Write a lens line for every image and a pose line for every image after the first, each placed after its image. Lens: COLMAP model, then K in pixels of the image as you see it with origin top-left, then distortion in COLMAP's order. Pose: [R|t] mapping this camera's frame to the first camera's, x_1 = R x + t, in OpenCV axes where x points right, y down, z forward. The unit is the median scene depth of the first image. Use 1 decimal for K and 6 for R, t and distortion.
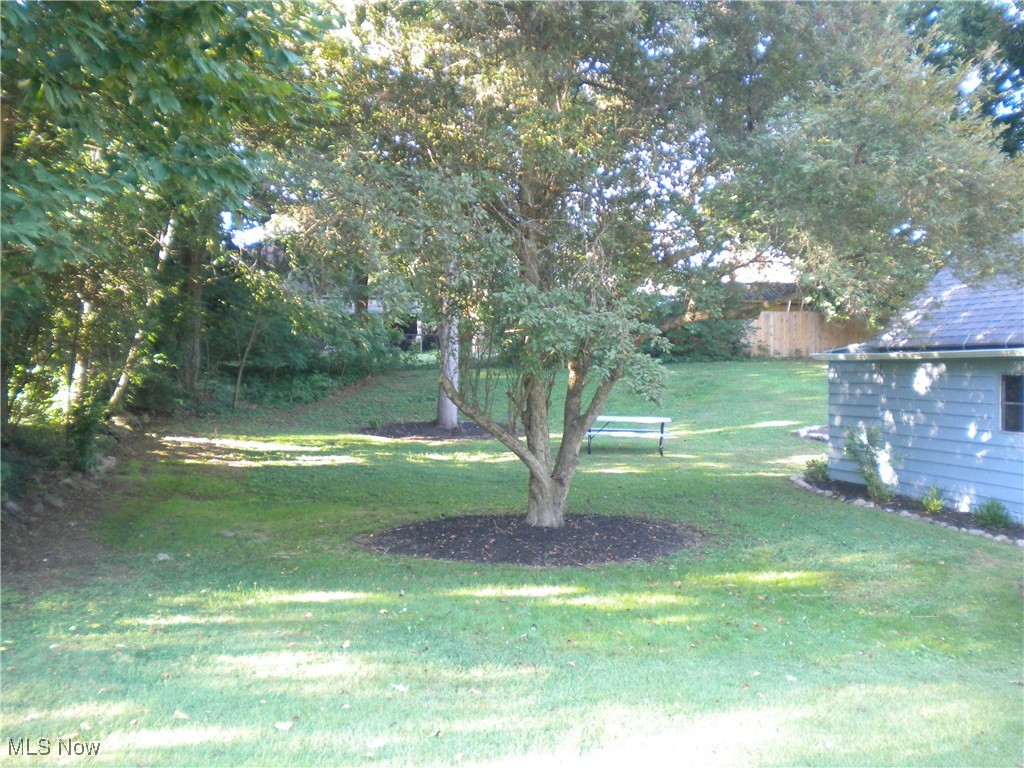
lens RADIAL K [[1109.5, 0, 511.8], [0, 1109.5, 384.1], [0, 0, 1]] dist [-0.057774, 0.000000]
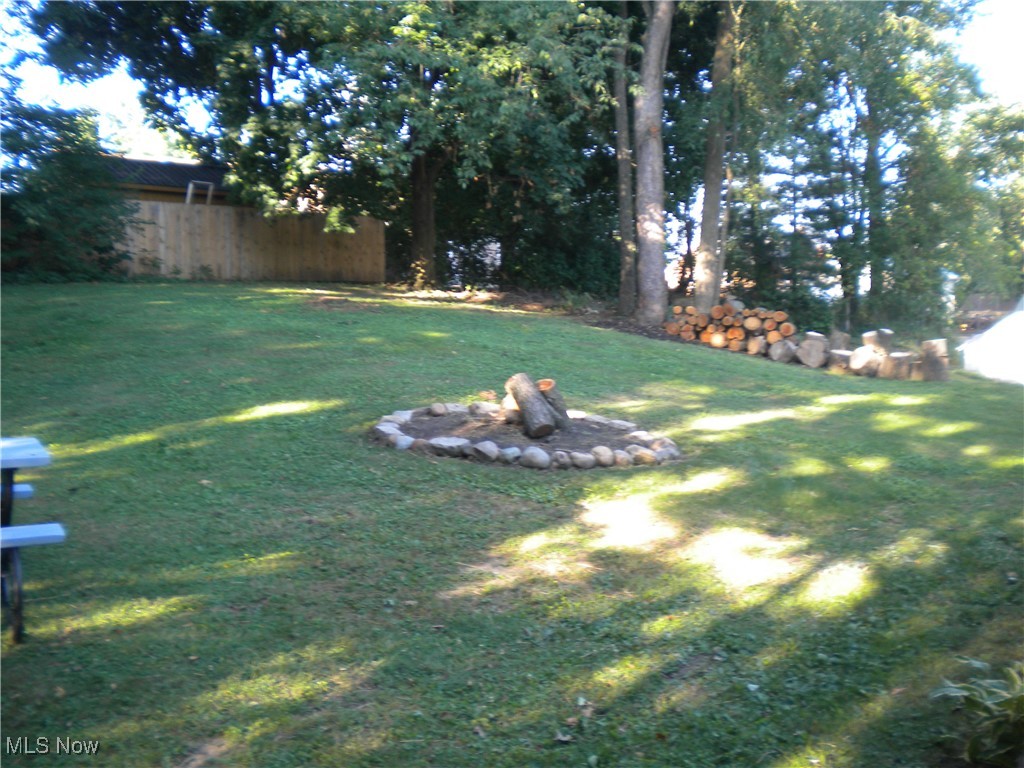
lens RADIAL K [[1109.5, 0, 511.0], [0, 1109.5, 384.4], [0, 0, 1]] dist [-0.057774, 0.000000]
pose [[0.822862, -0.038161, 0.566958, 0.048502], [0.008946, 0.998489, 0.054223, 0.002796], [-0.568171, -0.039546, 0.821960, 0.402258]]
